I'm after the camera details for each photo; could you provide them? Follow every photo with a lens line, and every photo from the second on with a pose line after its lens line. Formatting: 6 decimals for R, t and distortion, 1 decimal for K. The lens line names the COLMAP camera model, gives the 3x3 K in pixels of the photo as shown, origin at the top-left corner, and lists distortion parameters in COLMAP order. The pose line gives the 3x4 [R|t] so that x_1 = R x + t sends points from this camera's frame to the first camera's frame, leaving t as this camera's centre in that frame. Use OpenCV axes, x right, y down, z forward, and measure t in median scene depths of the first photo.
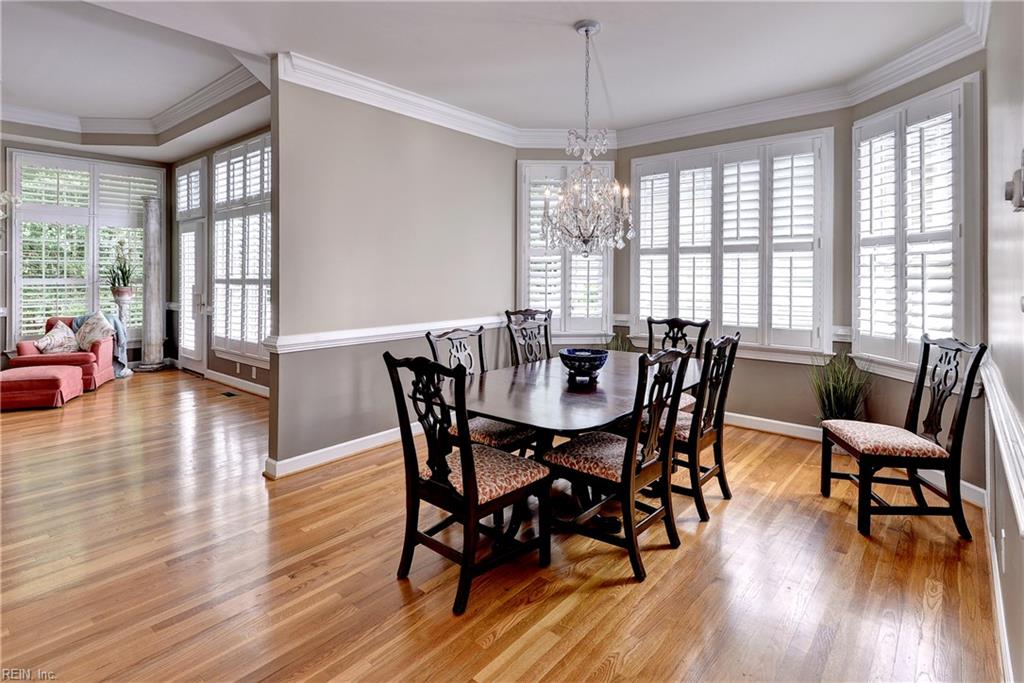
lens RADIAL K [[502.3, 0, 501.2], [0, 502.3, 269.4], [0, 0, 1]] dist [0.014216, -0.009827]
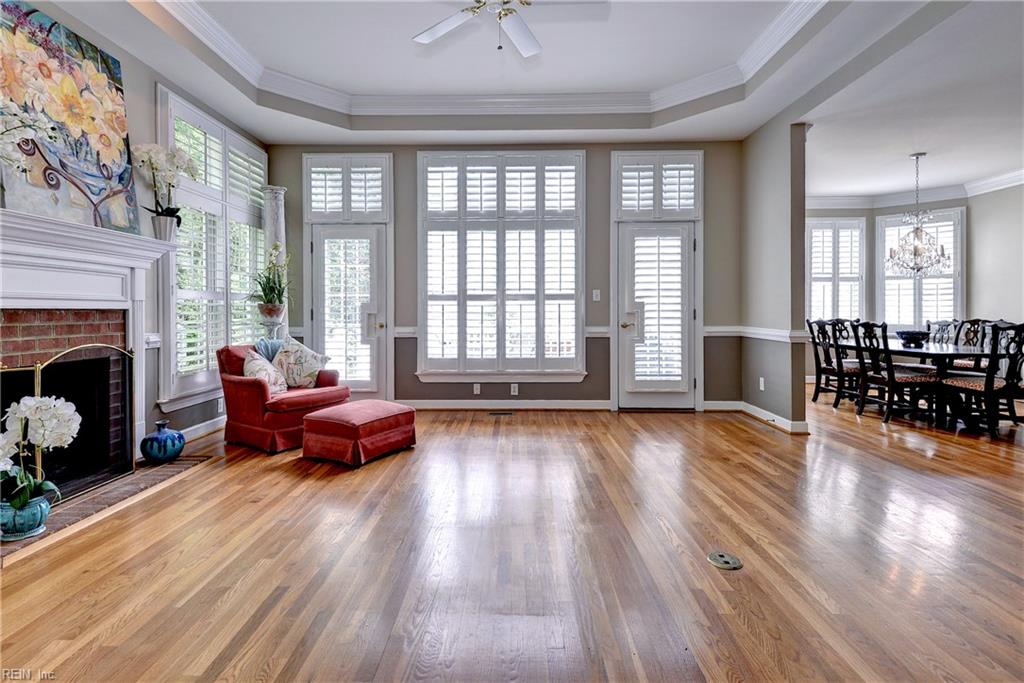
lens RADIAL K [[502.3, 0, 501.8], [0, 502.3, 312.2], [0, 0, 1]] dist [0.014216, -0.009827]
pose [[0.786486, -0.004642, 0.617591, -1.049391], [-0.004352, 0.999905, 0.013058, 0.038334], [-0.617593, -0.012958, 0.786391, 0.227450]]
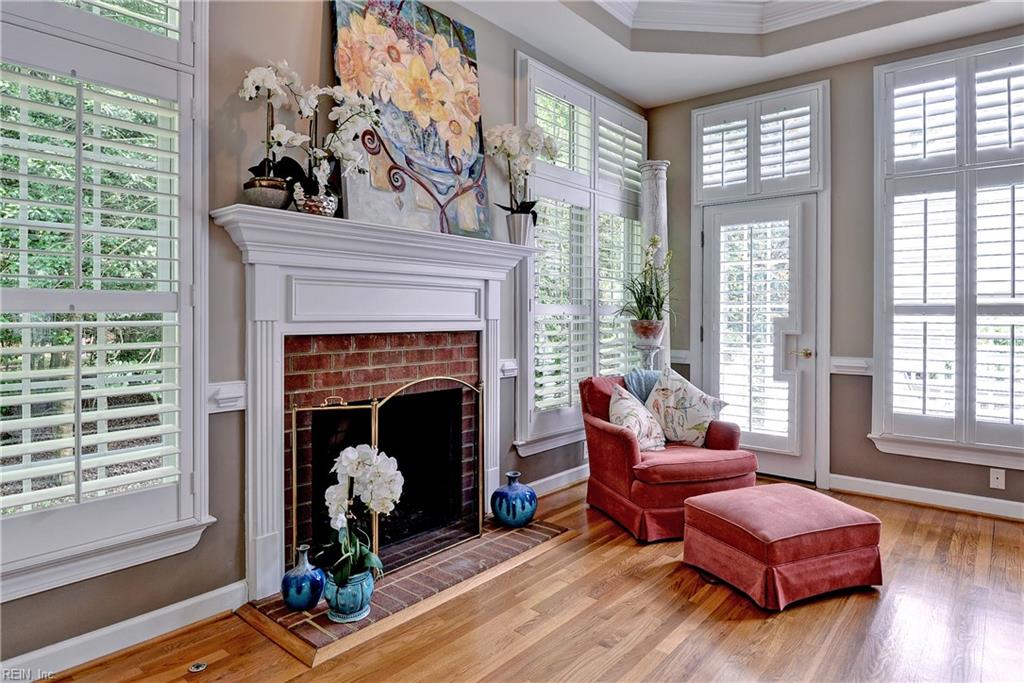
lens RADIAL K [[596.1, 0, 517.5], [0, 596.1, 315.5], [0, 0, 1]] dist [0.000730, -0.003852]
pose [[0.999988, 0.001525, -0.004582, -0.990426], [-0.001461, 0.999903, 0.013837, 0.021970], [0.004603, -0.013830, 0.999894, 0.390173]]
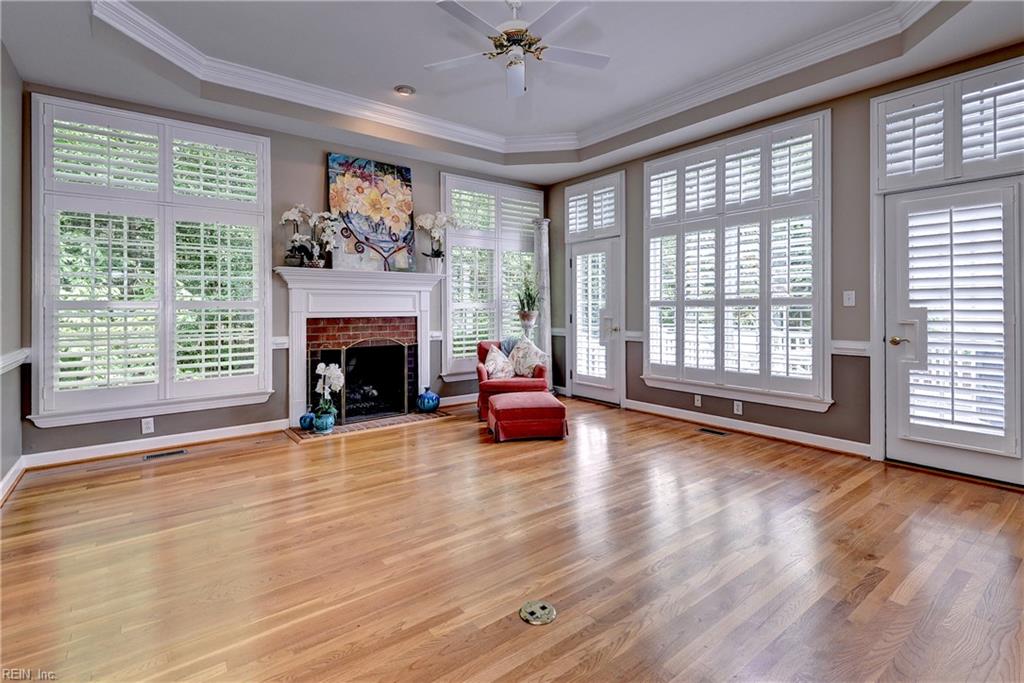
lens RADIAL K [[475.9, 0, 511.0], [0, 475.9, 305.7], [0, 0, 1]] dist [0.024289, -0.012670]
pose [[0.975260, -0.007204, -0.220945, -0.643662], [0.009240, 0.999924, 0.008183, 0.017981], [0.220869, -0.010022, 0.975252, 0.103799]]
